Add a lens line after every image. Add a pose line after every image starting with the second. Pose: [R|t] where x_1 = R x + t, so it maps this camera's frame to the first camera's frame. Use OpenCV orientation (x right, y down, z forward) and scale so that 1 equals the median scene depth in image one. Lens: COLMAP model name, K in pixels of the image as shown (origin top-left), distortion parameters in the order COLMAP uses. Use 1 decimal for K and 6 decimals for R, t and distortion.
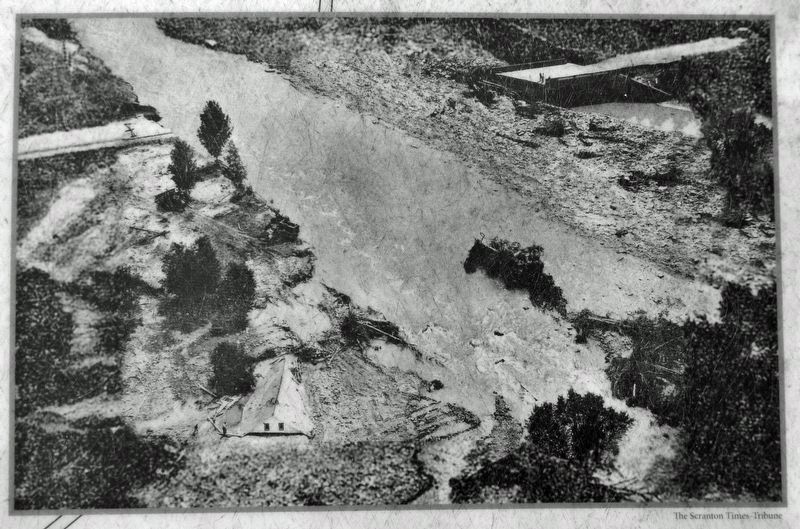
lens RADIAL K [[566.8, 0, 399.7], [0, 566.8, 264.6], [0, 0, 1]] dist [-0.003315, 0.003850]
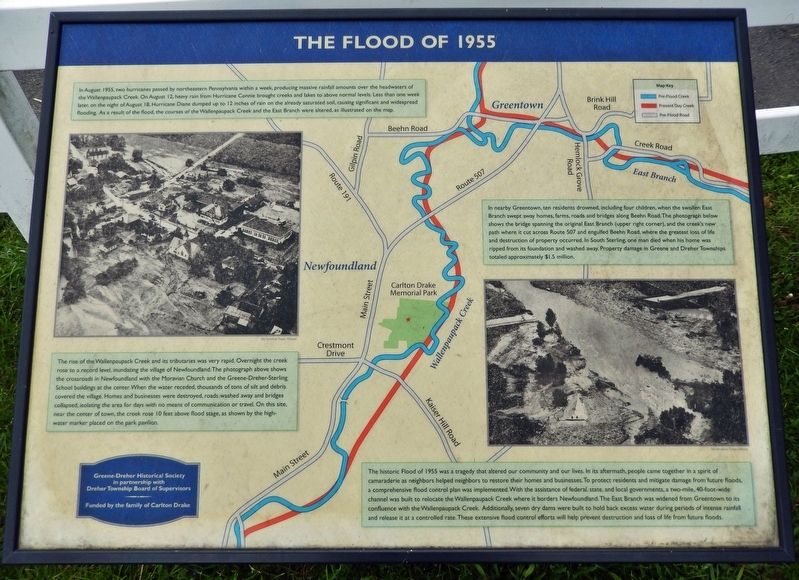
lens RADIAL K [[586.0, 0, 396.4], [0, 586.0, 286.7], [0, 0, 1]] dist [-0.020718, -0.001002]
pose [[0.999473, 0.002625, -0.032366, -1.053127], [-0.006701, 0.991945, -0.126495, -0.001650], [0.031774, 0.126645, 0.991439, -2.153410]]
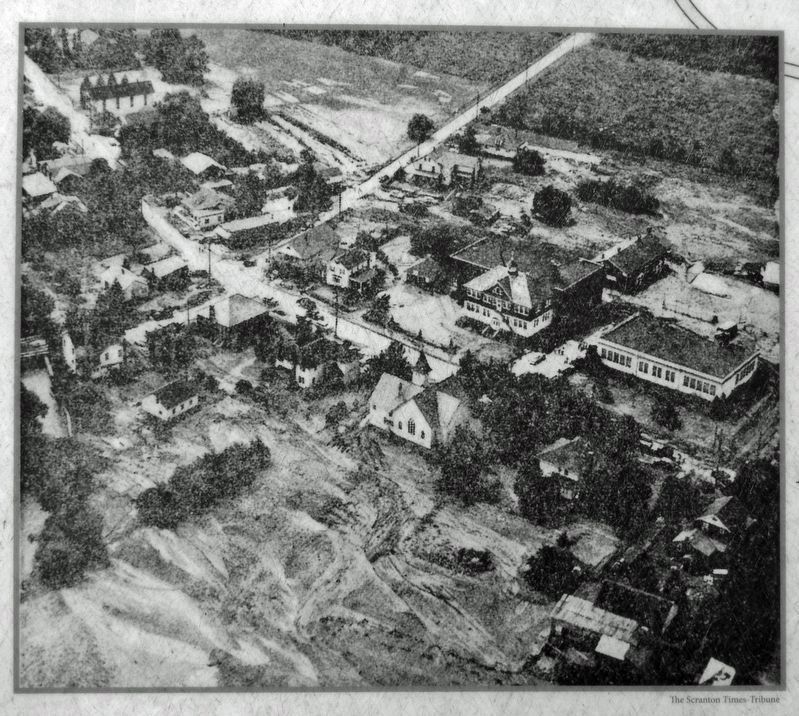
lens RADIAL K [[685.0, 0, 399.7], [0, 685.0, 357.6], [0, 0, 1]] dist [-0.007908, -0.006181]
pose [[0.999860, 0.014313, -0.008688, -2.342469], [-0.014258, 0.999878, 0.006441, -0.707030], [0.008780, -0.006316, 0.999942, -0.221667]]
